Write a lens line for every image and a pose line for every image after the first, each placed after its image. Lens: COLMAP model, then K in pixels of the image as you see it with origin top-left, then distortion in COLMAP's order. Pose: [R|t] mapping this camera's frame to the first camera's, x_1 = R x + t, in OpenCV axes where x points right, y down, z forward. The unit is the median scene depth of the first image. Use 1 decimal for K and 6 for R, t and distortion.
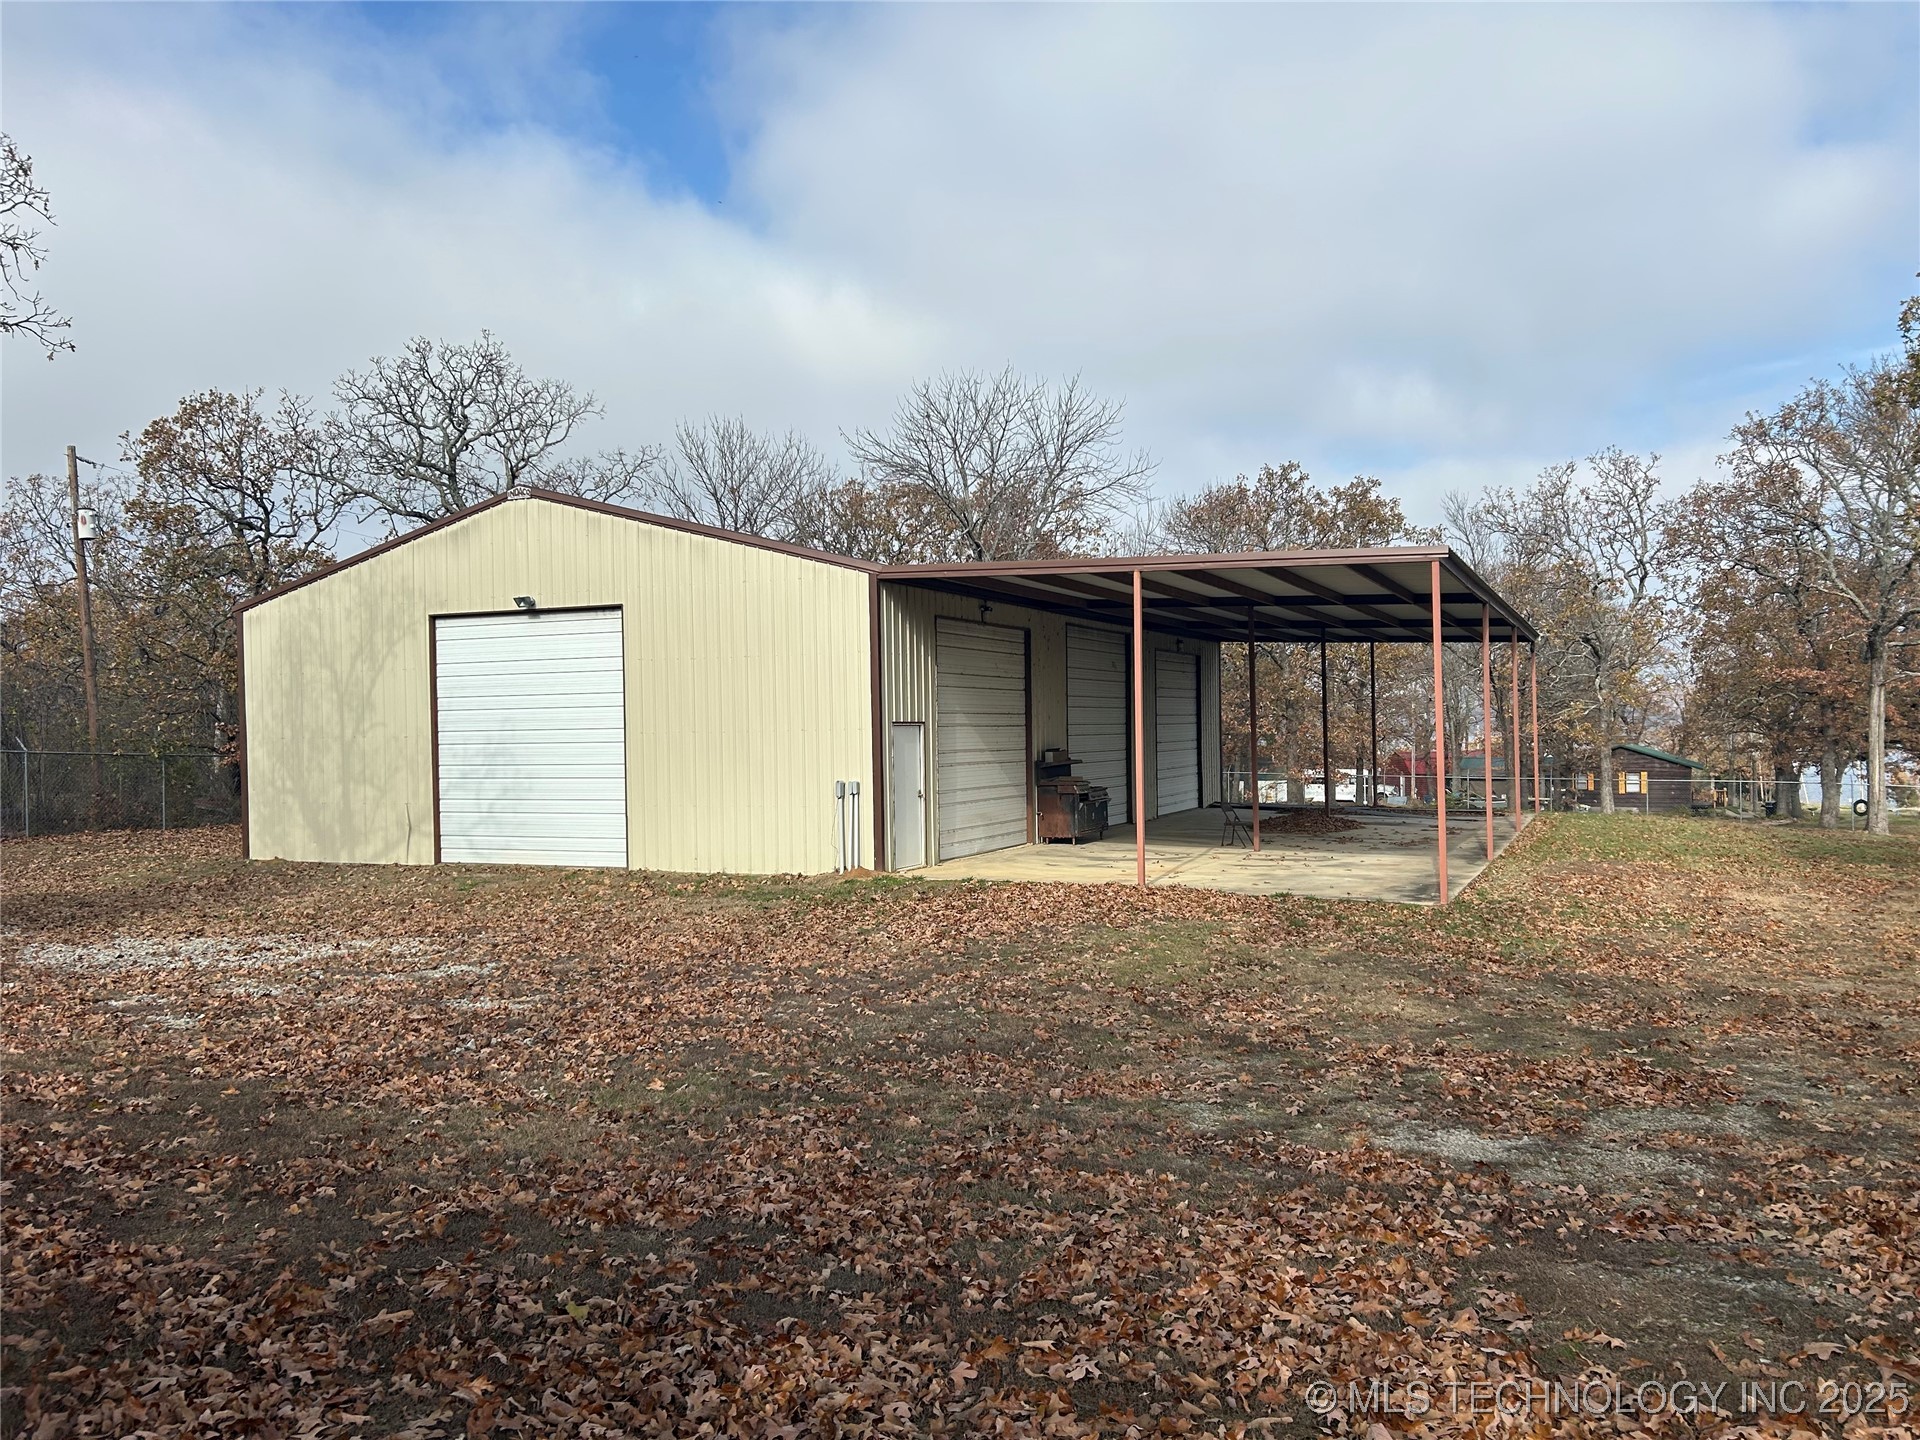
lens RADIAL K [[1443.7, 0, 959.0], [0, 1443.7, 738.5], [0, 0, 1]] dist [0.001230, -0.007566]
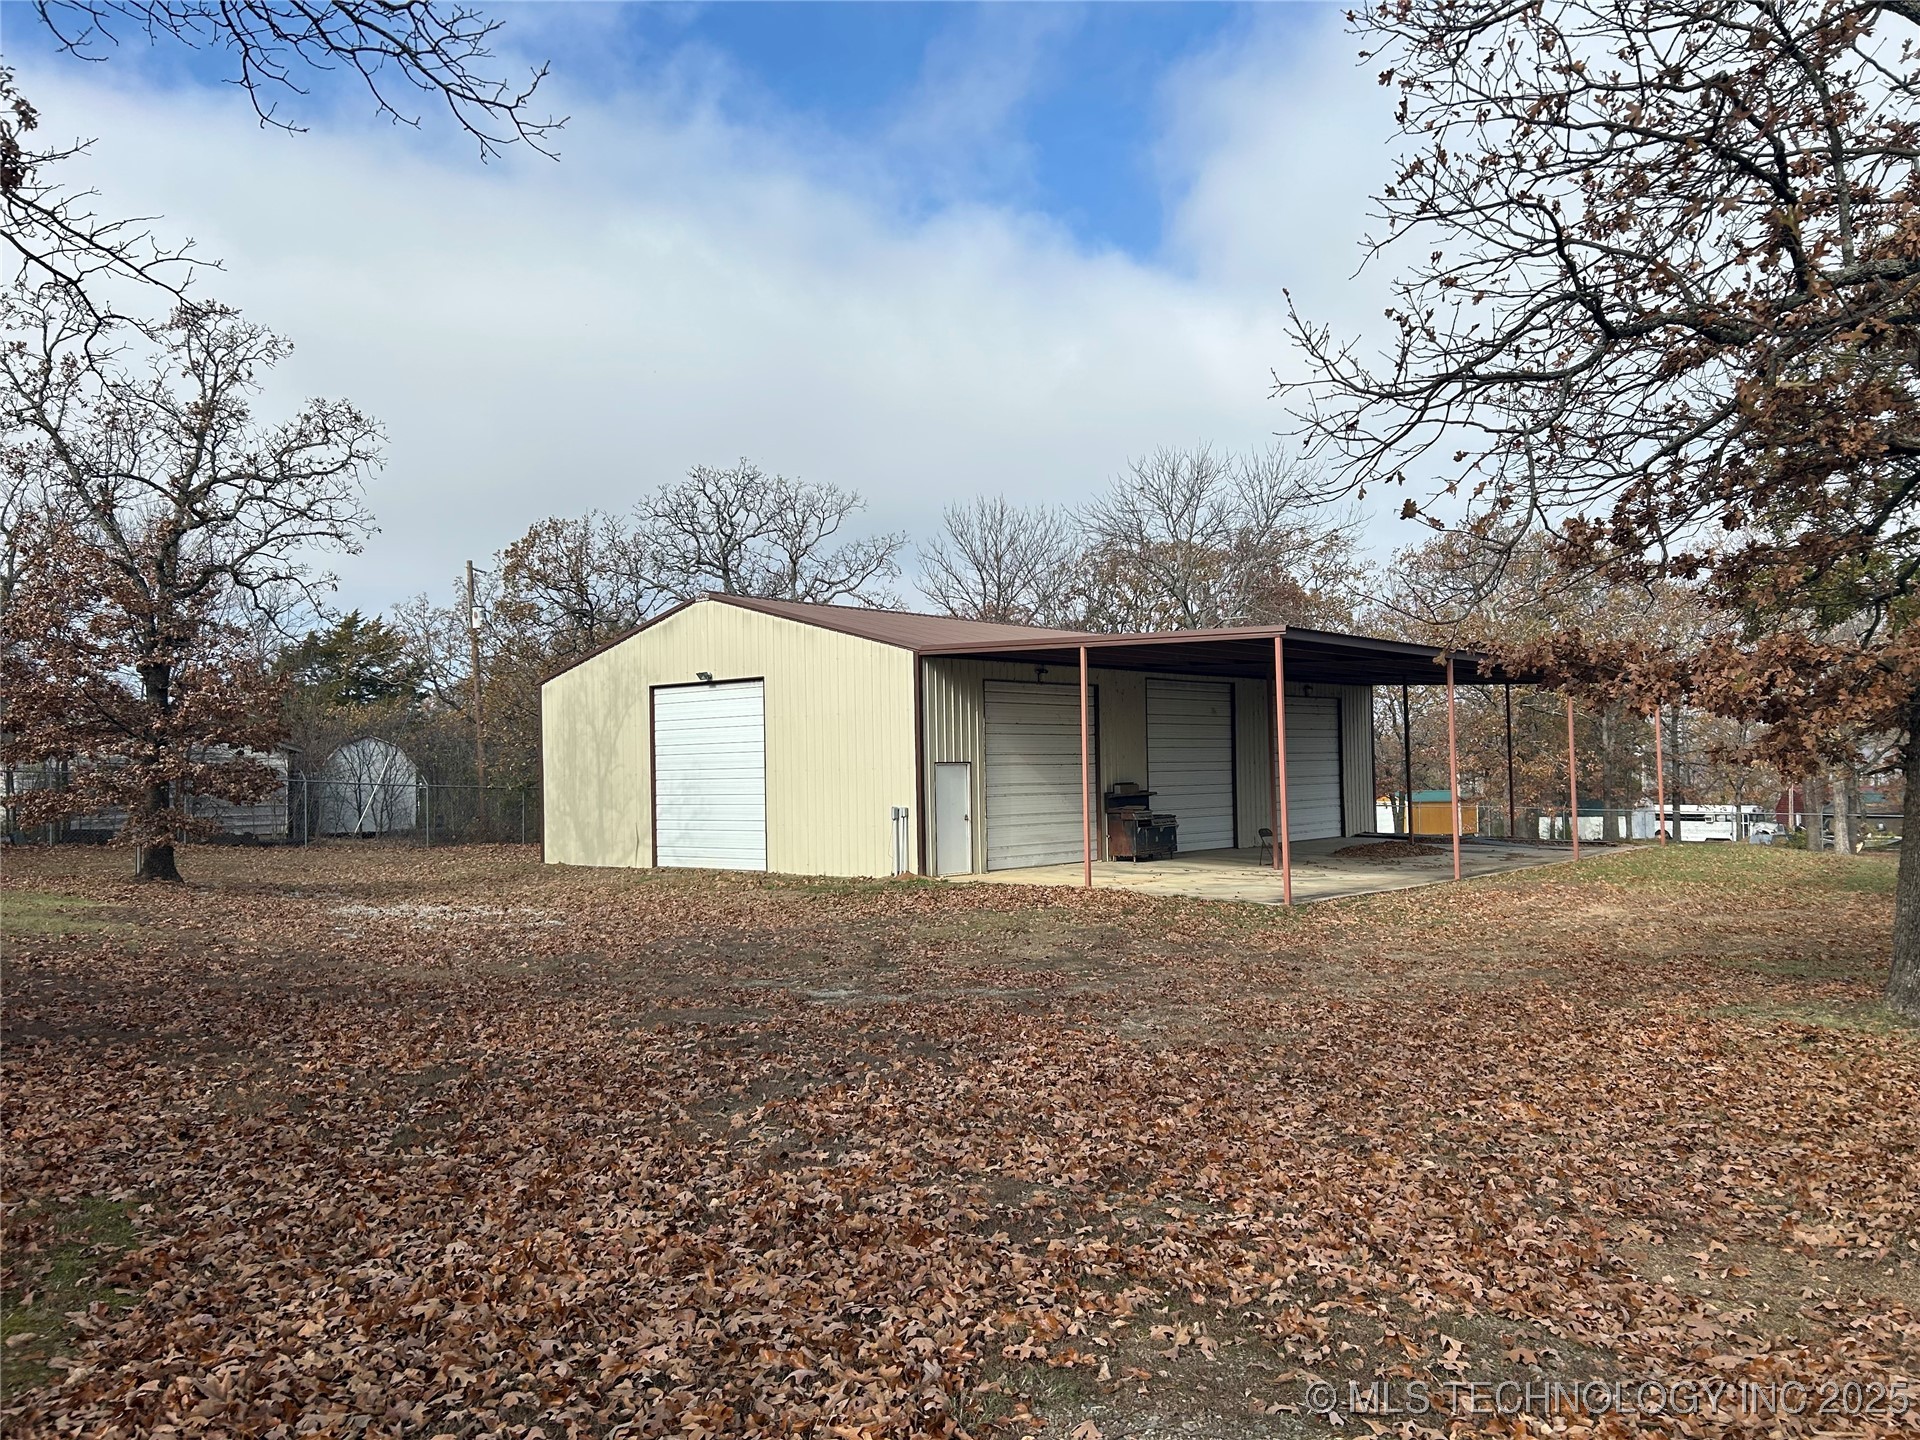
lens RADIAL K [[1443.7, 0, 964.9], [0, 1443.7, 710.9], [0, 0, 1]] dist [0.001230, -0.007566]
pose [[0.956078, -0.016086, -0.292670, 0.309904], [0.003309, 0.999022, -0.044099, -0.000105], [0.293094, 0.041194, 0.955196, -0.213712]]
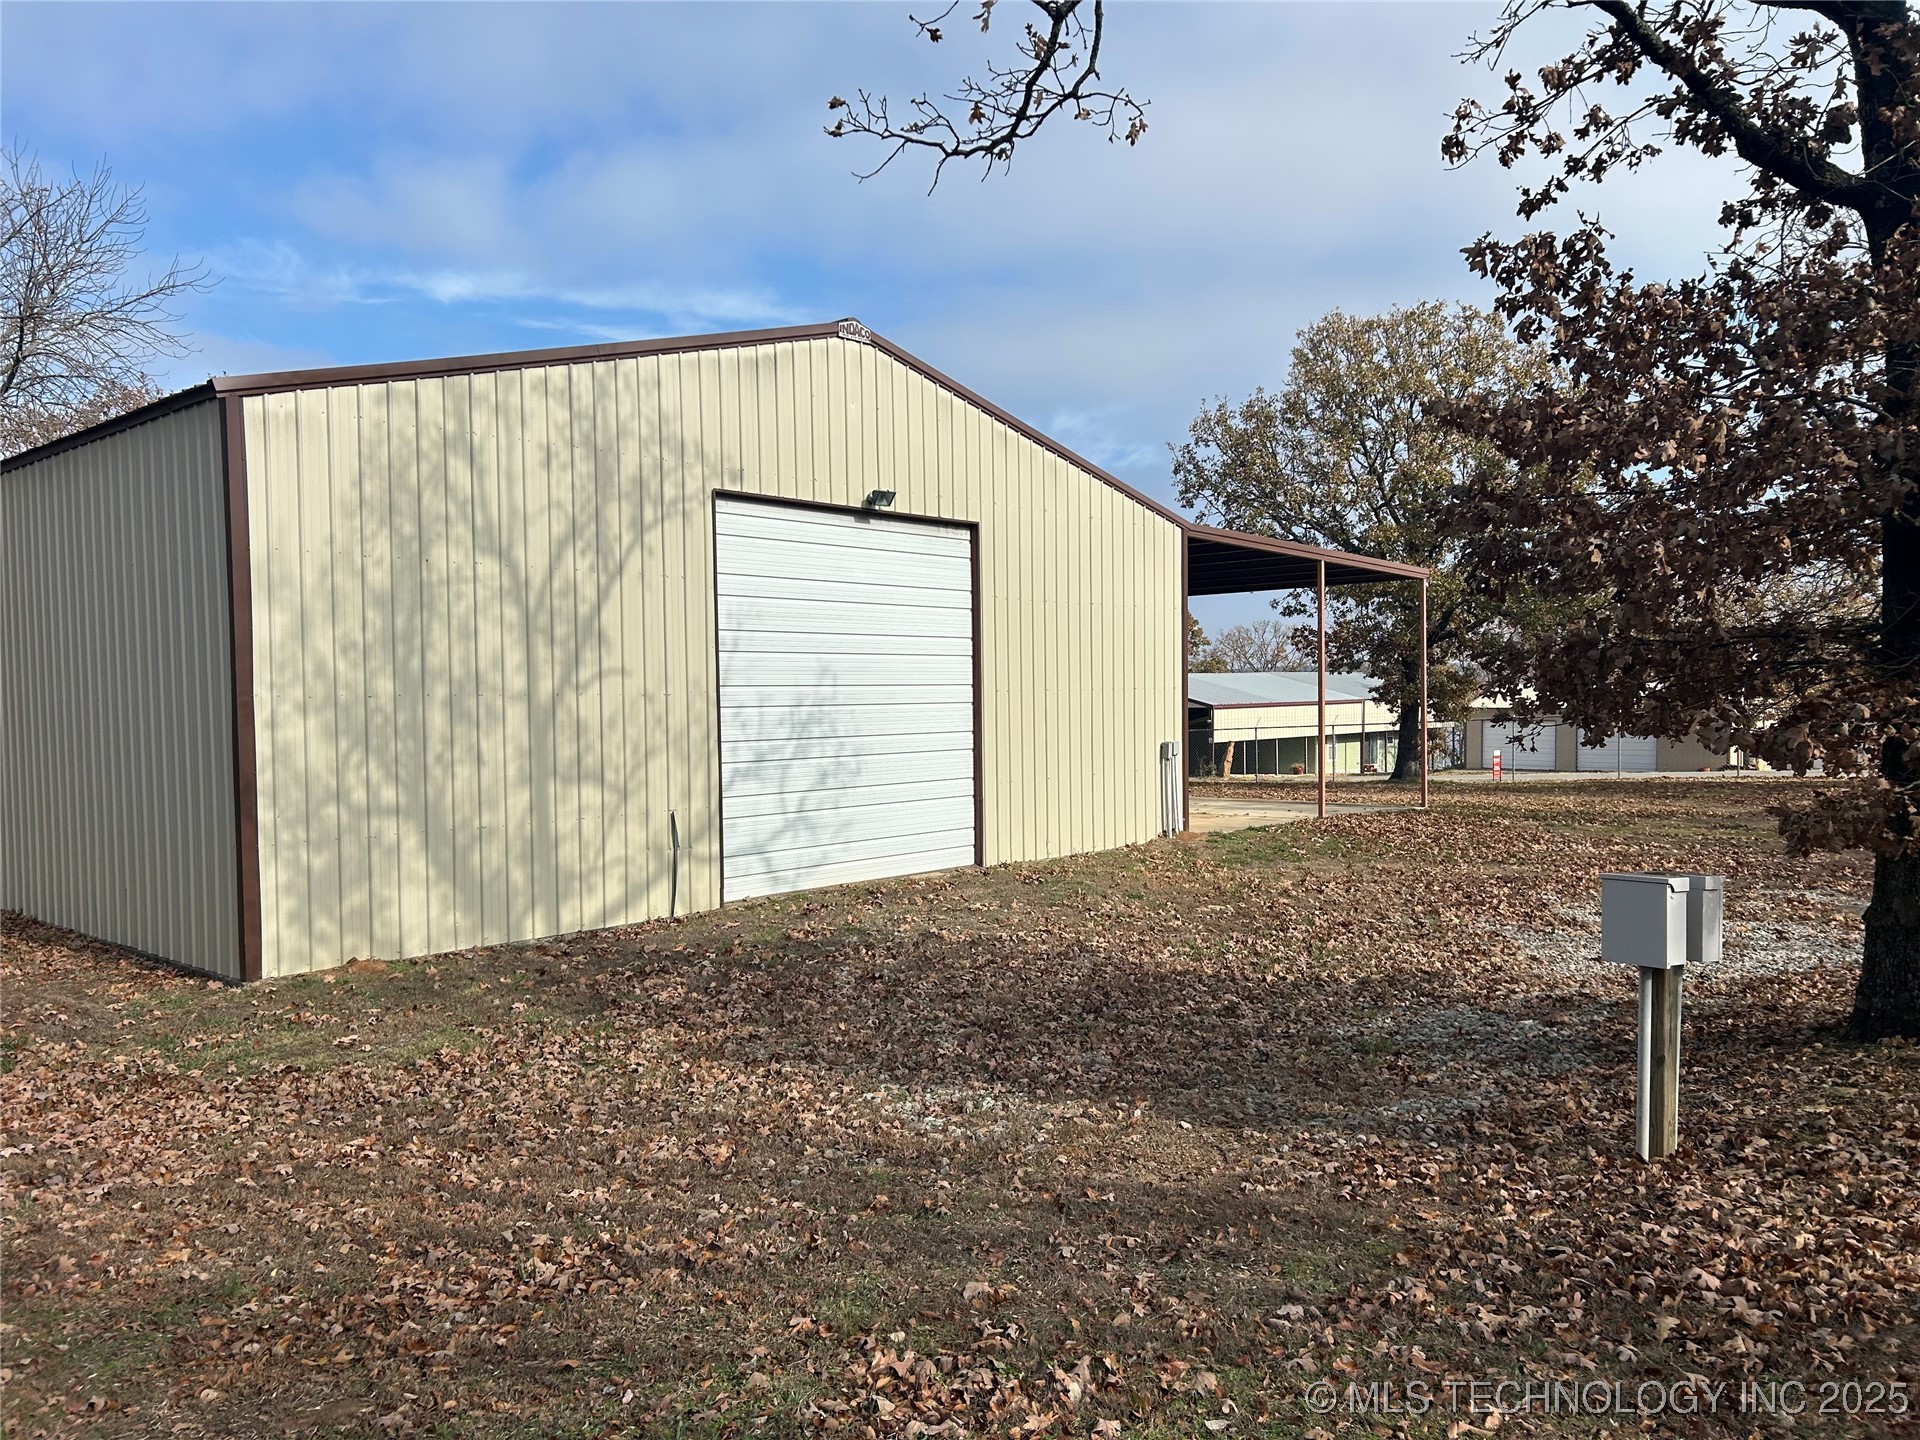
lens RADIAL K [[1443.7, 0, 971.8], [0, 1443.7, 725.0], [0, 0, 1]] dist [0.001230, -0.007566]
pose [[0.294283, -0.011420, 0.955650, -0.876640], [0.010537, 0.999907, 0.008704, 0.007034], [-0.955660, 0.007509, 0.294376, 0.702572]]
